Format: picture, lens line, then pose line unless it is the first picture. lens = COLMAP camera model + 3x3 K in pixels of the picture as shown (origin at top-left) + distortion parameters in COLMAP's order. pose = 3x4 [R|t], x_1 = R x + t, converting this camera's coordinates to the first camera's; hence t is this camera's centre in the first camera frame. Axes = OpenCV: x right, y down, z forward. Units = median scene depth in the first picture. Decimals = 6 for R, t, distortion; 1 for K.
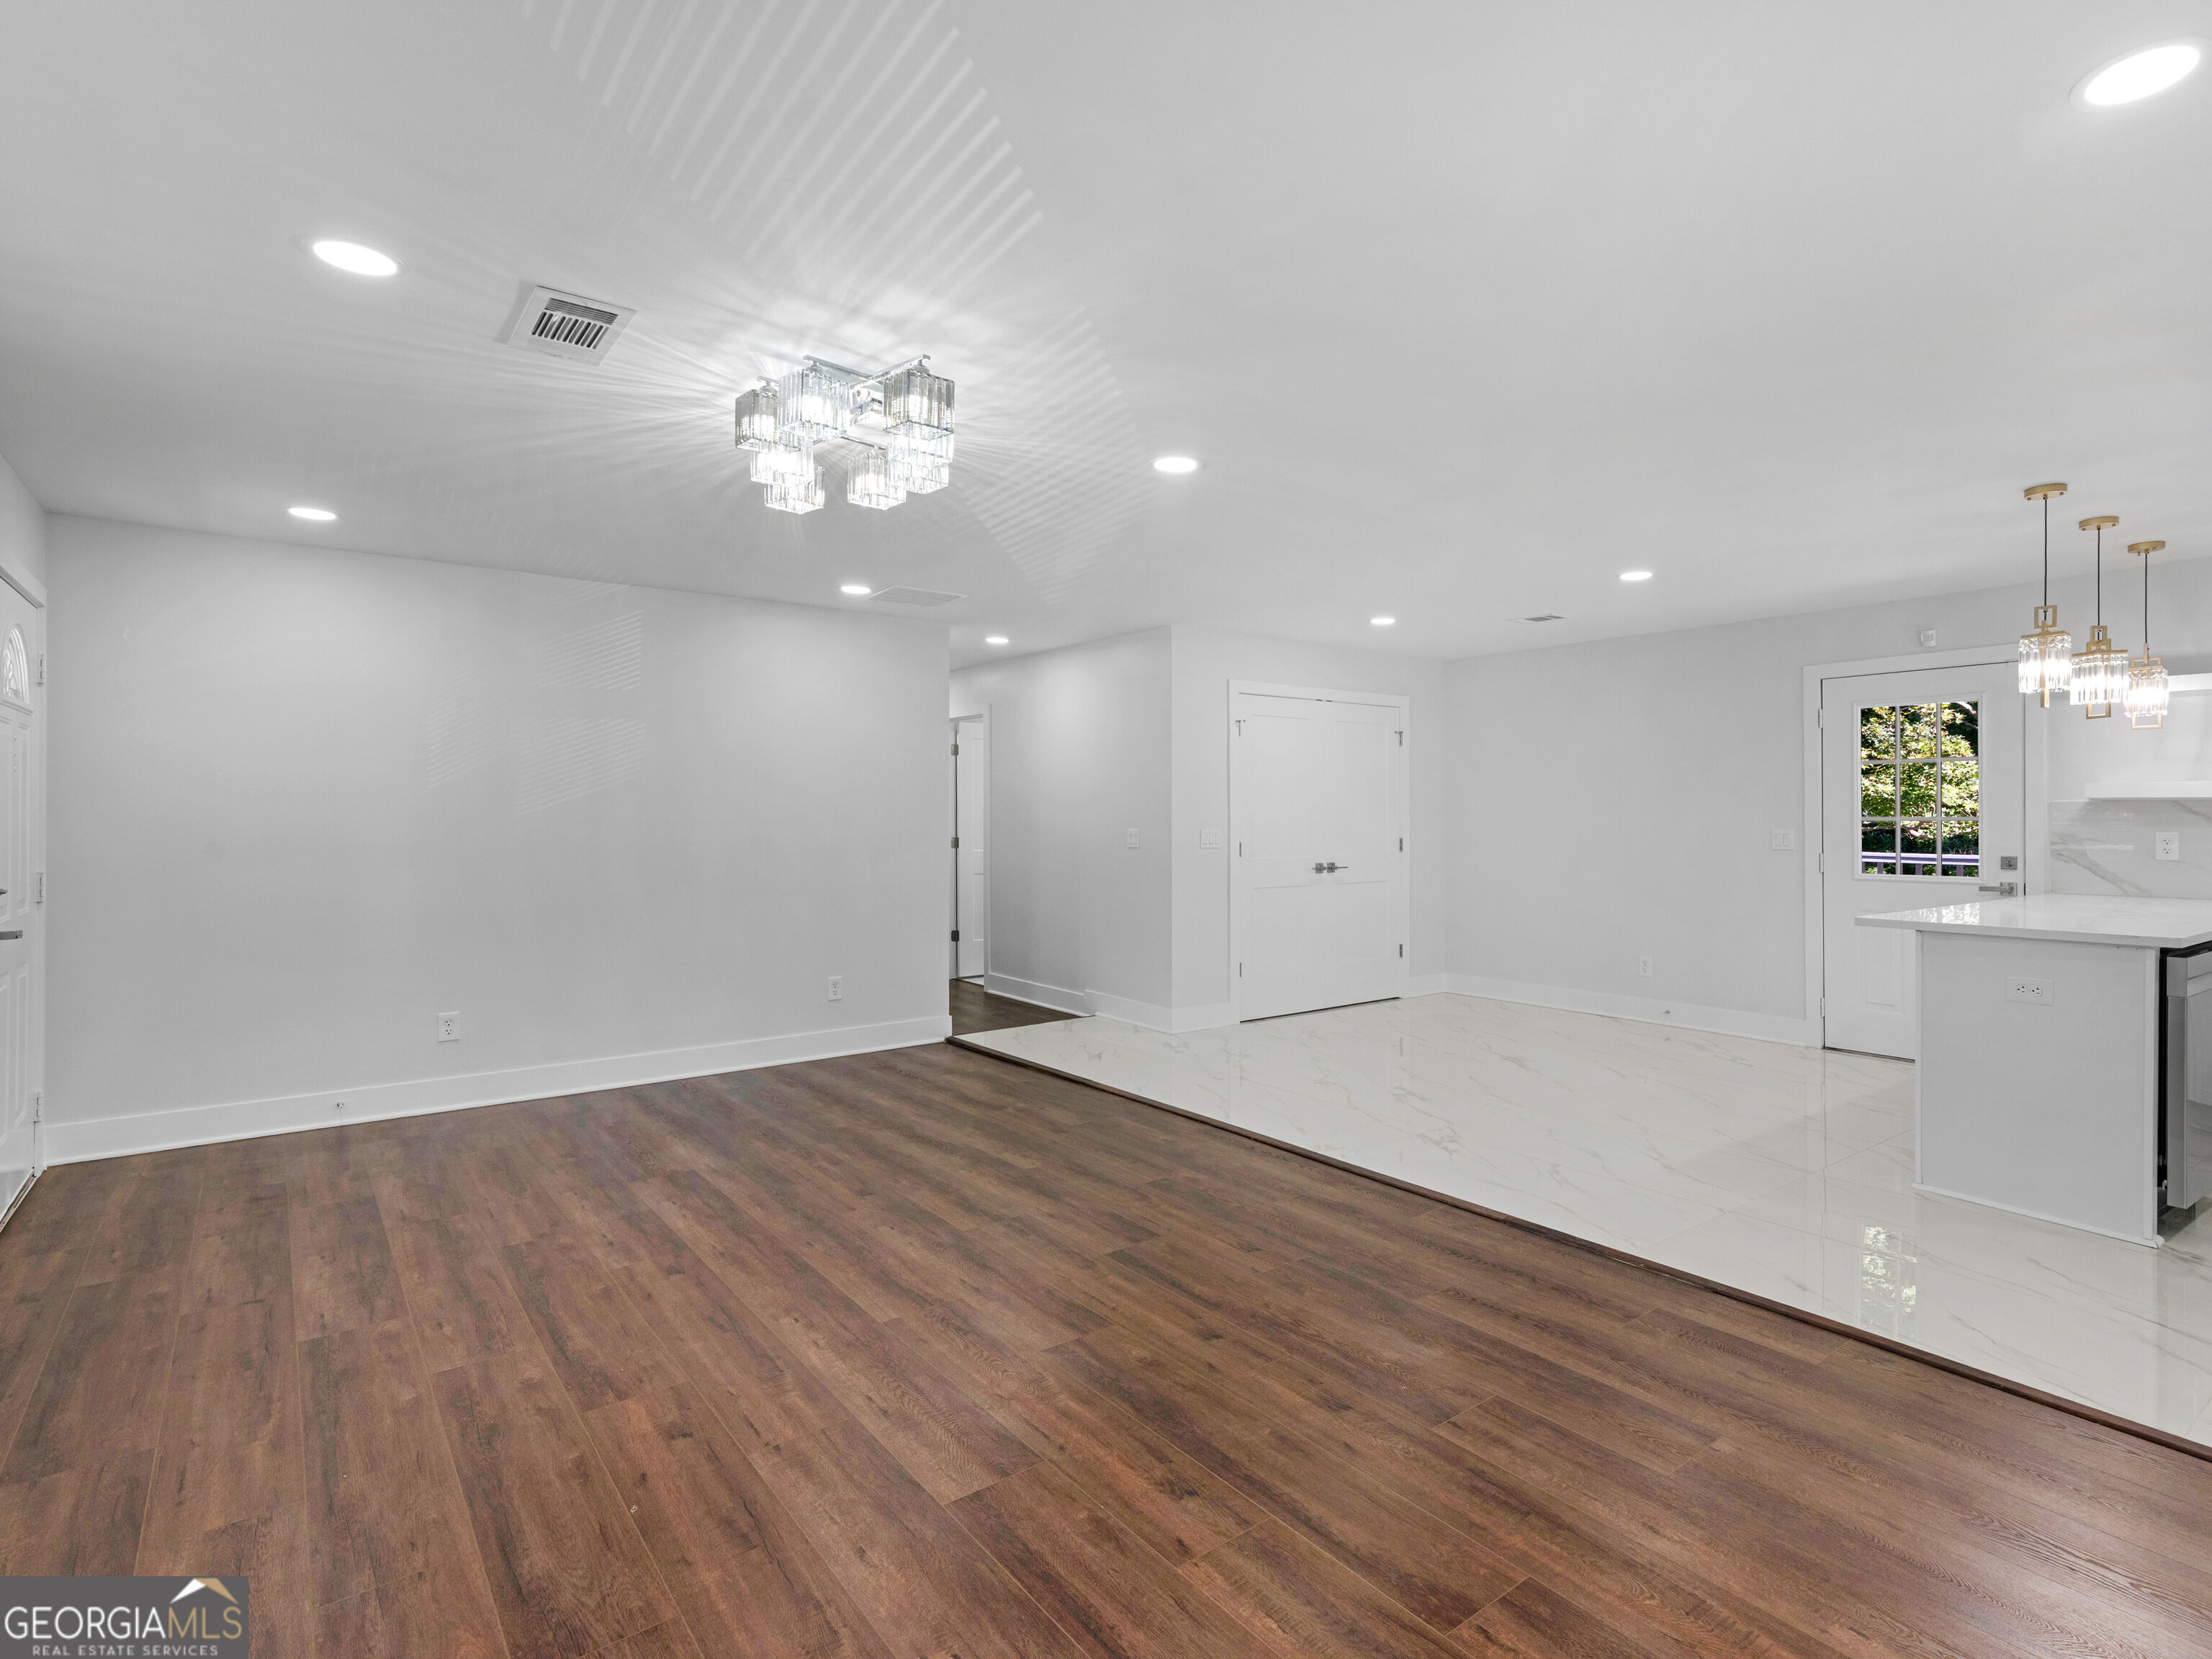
lens RADIAL K [[1149.2, 0, 1101.2], [0, 1149.2, 820.2], [0, 0, 1]] dist [0.001149, -0.000881]
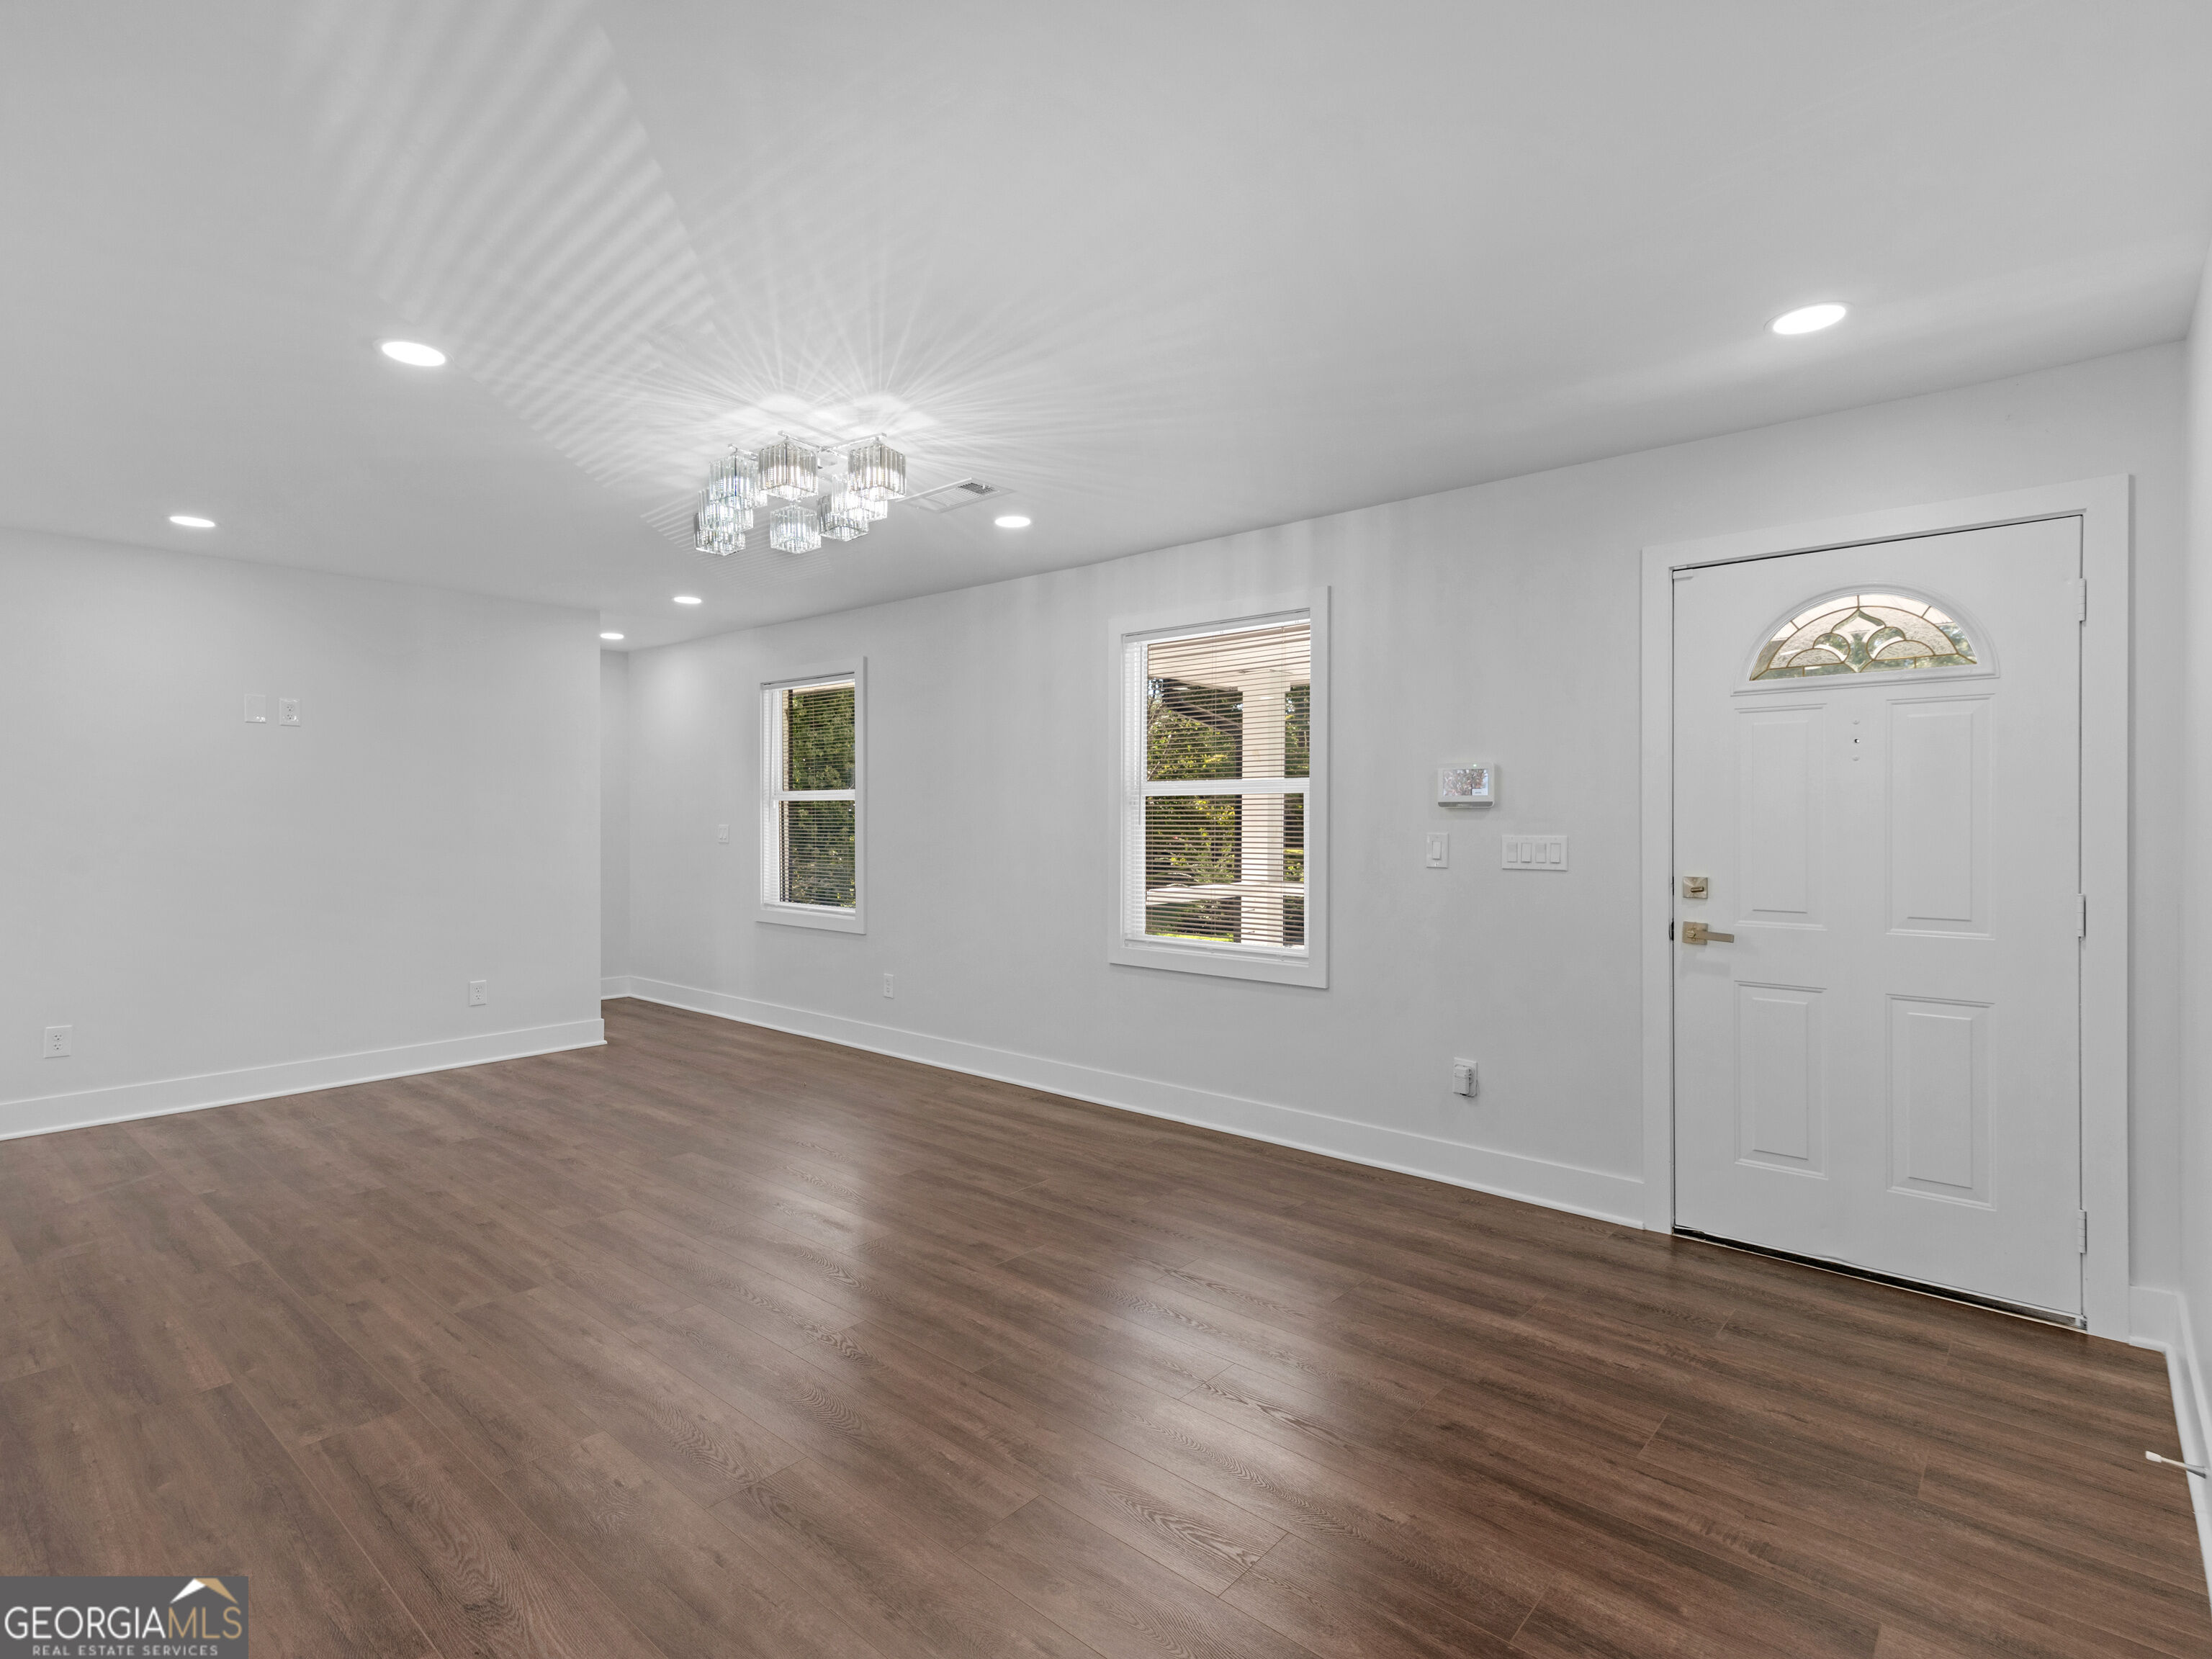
lens RADIAL K [[1149.2, 0, 1101.2], [0, 1149.2, 820.2], [0, 0, 1]] dist [0.001149, -0.000881]
pose [[-0.966492, -0.001757, -0.256691, -0.217627], [-0.004549, 0.999937, 0.010284, -0.019046], [0.256656, 0.011107, -0.966439, 2.198789]]
